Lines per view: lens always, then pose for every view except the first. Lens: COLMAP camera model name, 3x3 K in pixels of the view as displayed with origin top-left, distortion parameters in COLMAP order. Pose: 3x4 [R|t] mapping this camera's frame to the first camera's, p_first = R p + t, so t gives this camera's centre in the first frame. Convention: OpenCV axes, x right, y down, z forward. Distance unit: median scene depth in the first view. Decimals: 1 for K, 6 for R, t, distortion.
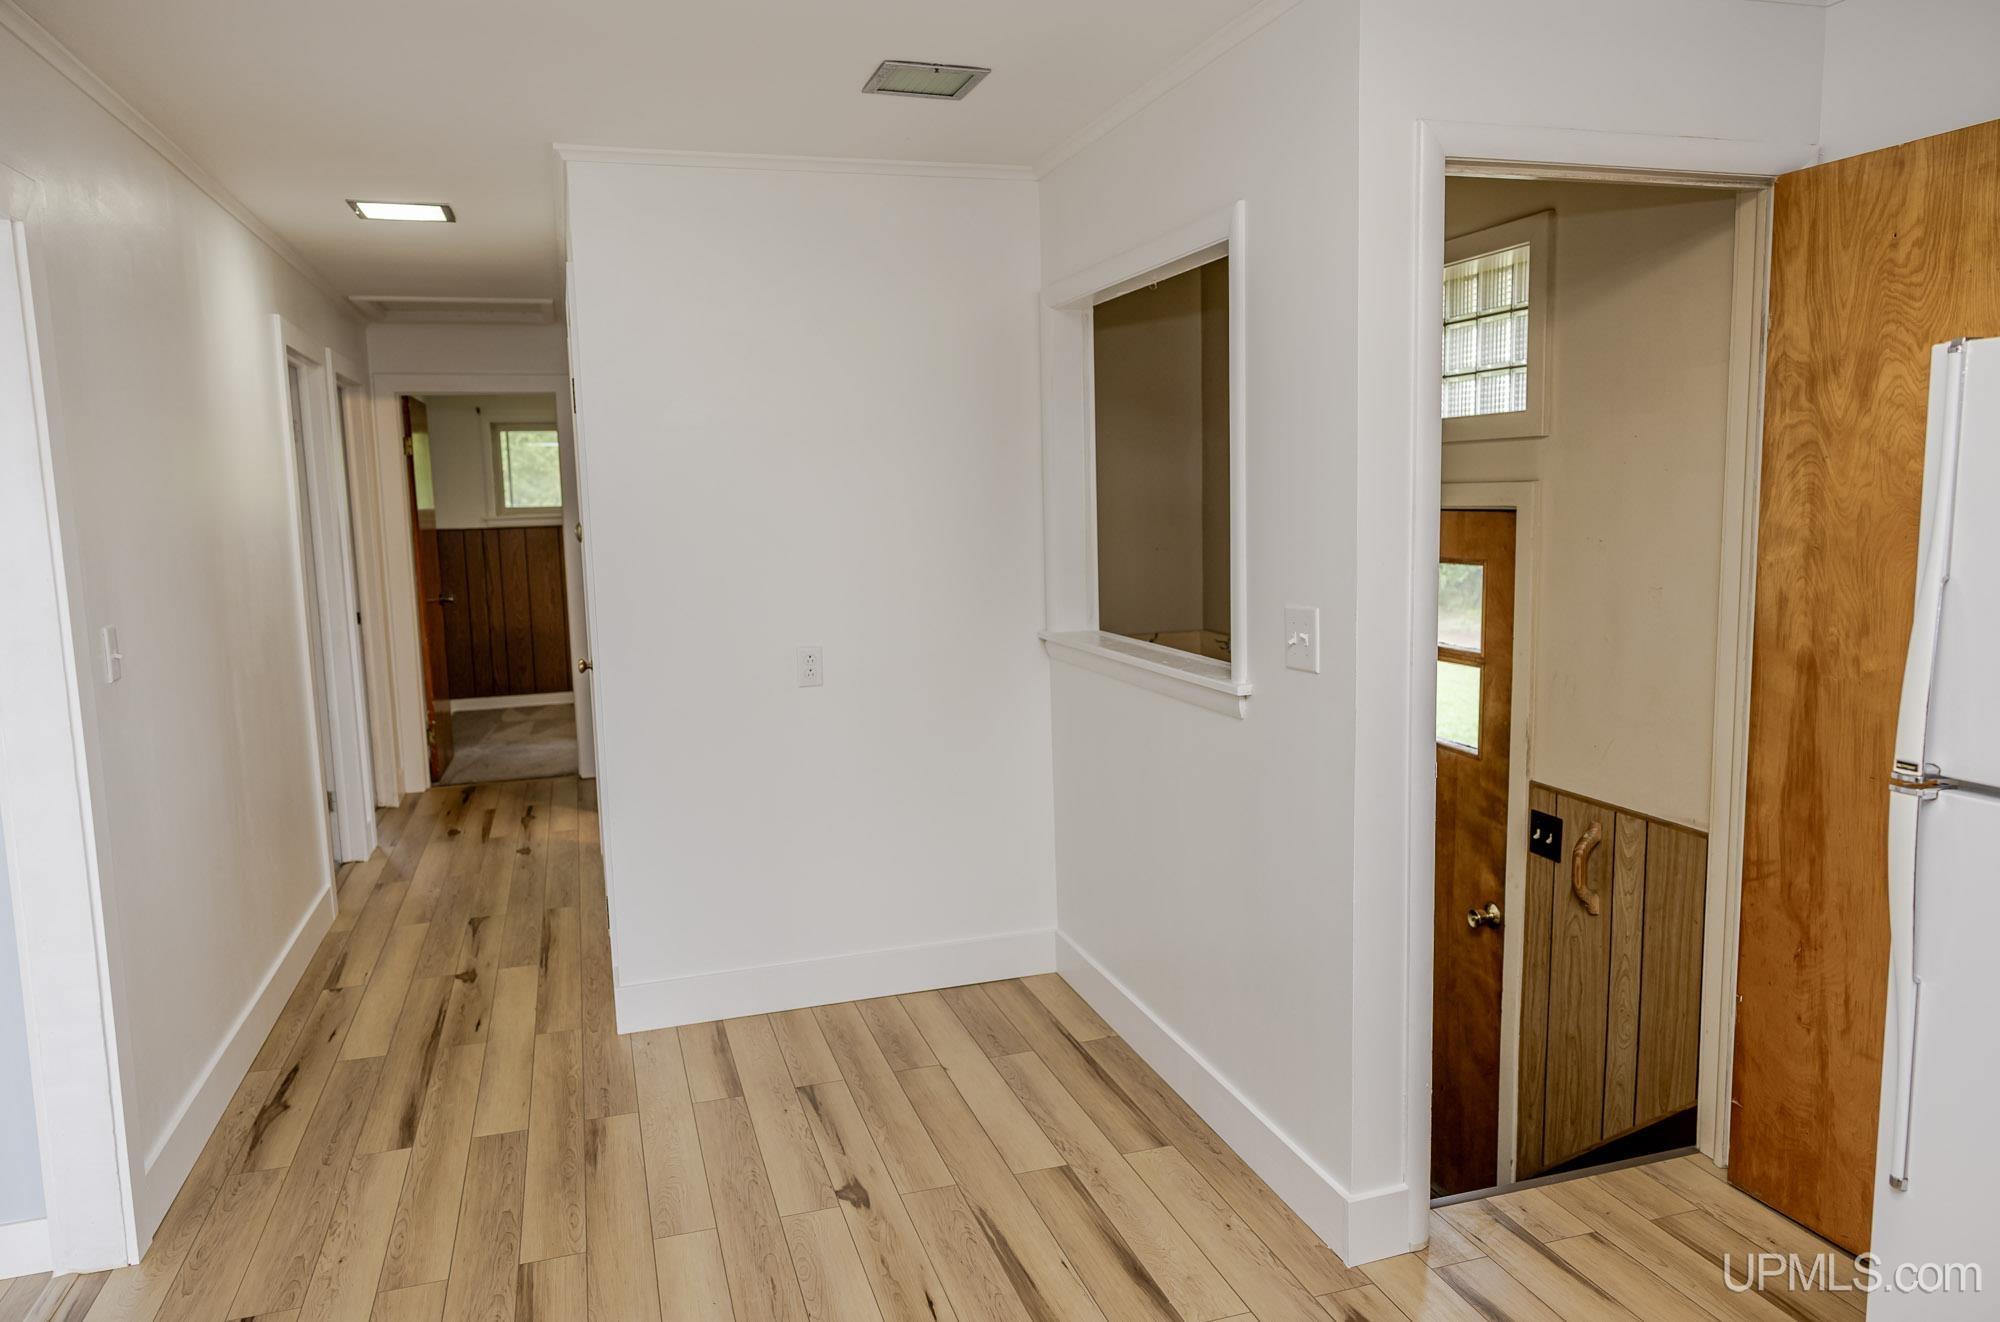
lens RADIAL K [[1382.8, 0, 1021.4], [0, 1382.8, 711.1], [0, 0, 1]] dist [-0.020172, -0.001682]
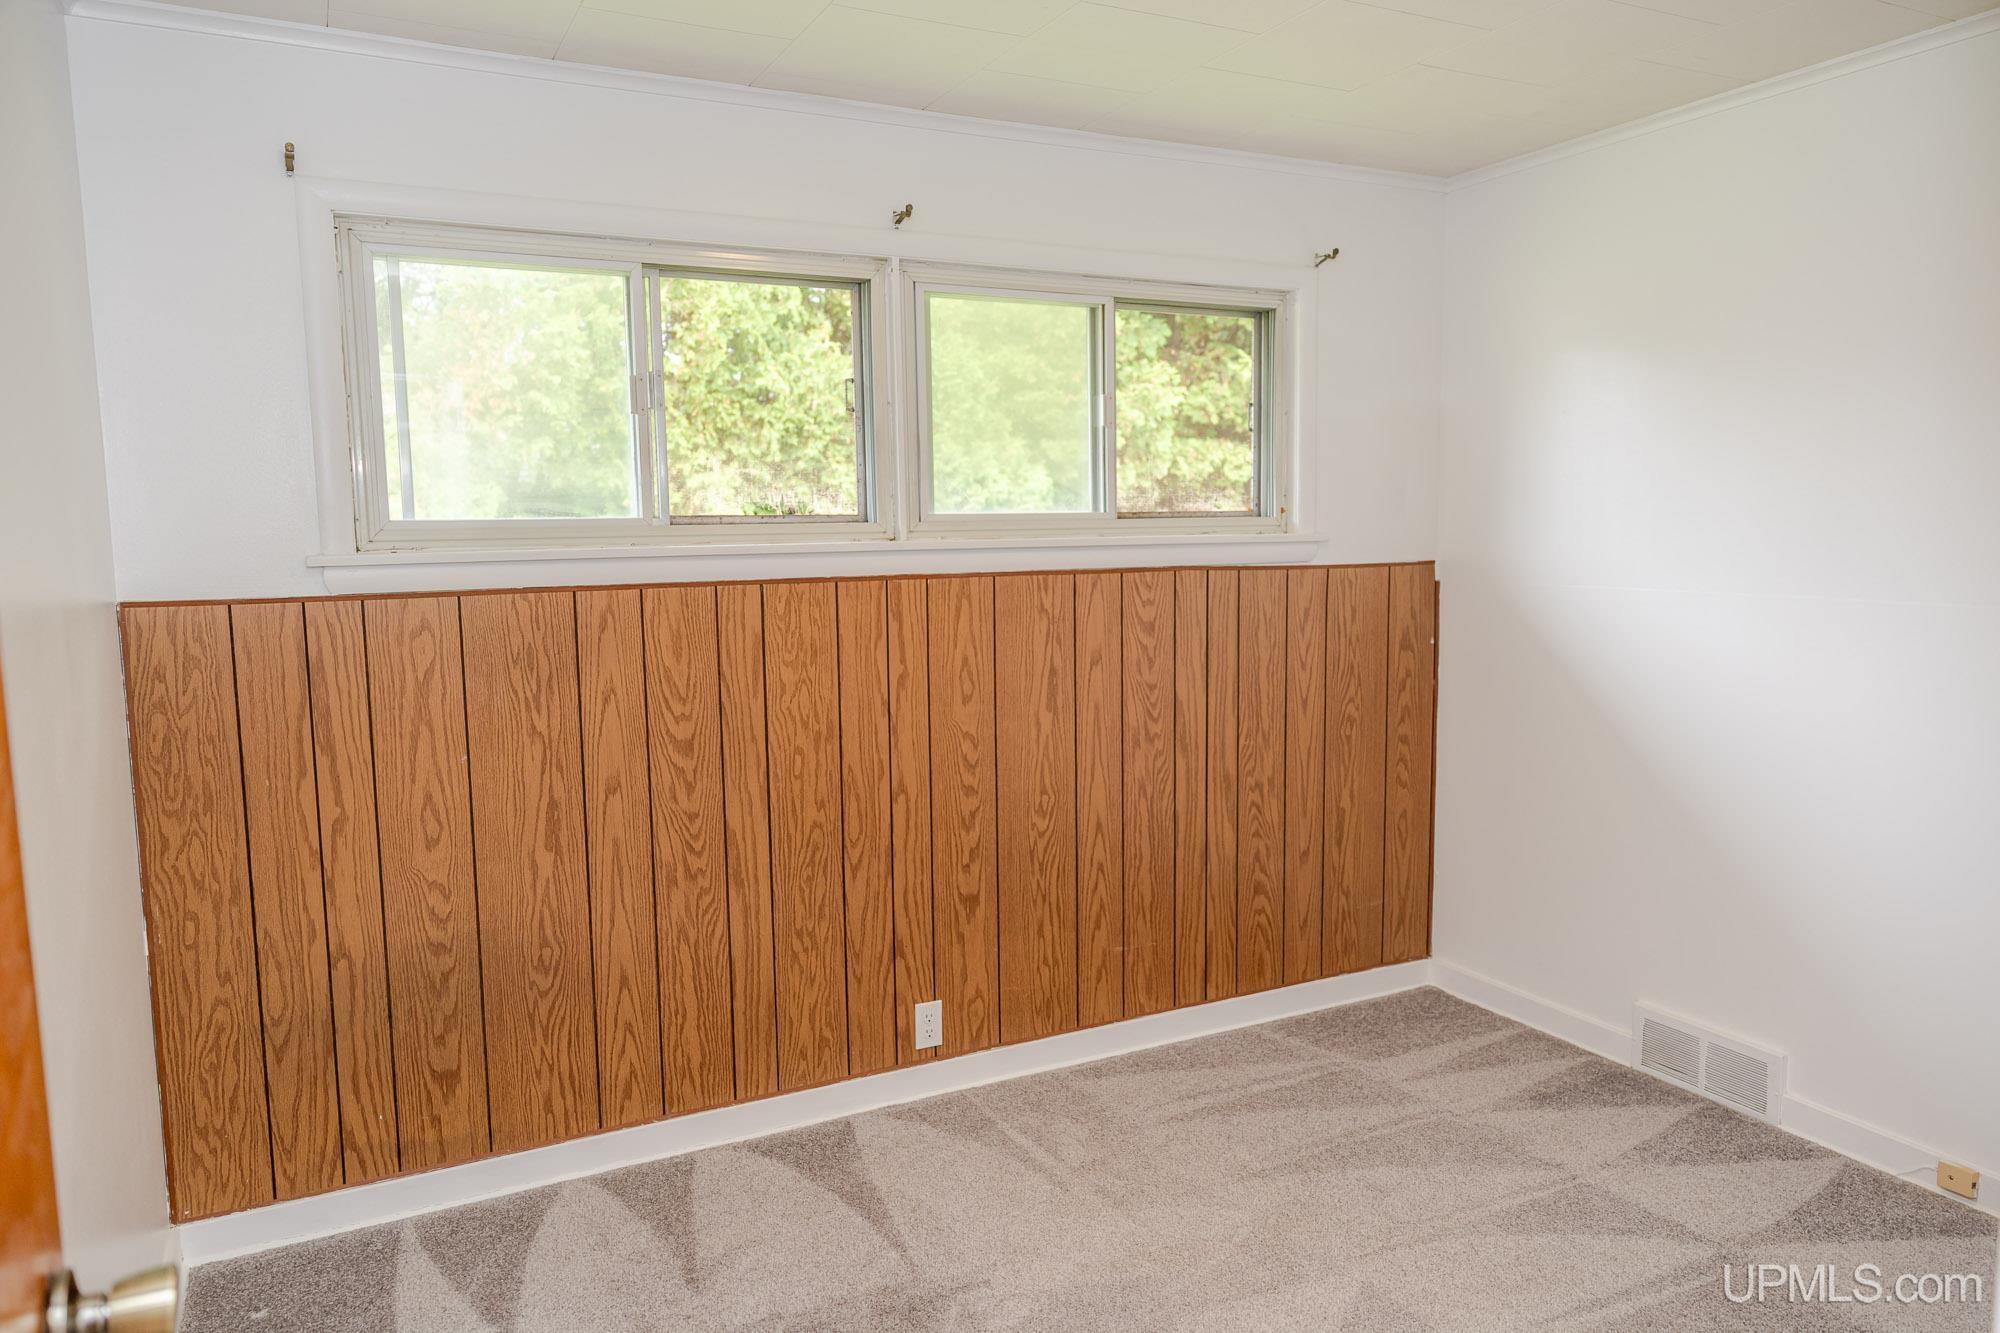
lens RADIAL K [[1343.2, 0, 980.0], [0, 1343.2, 671.8], [0, 0, 1]] dist [-0.038888, -0.001790]
pose [[0.991809, -0.004941, 0.127632, -0.809691], [0.009222, 0.999414, -0.032974, -0.299466], [-0.127394, 0.033881, 0.991273, 2.003596]]
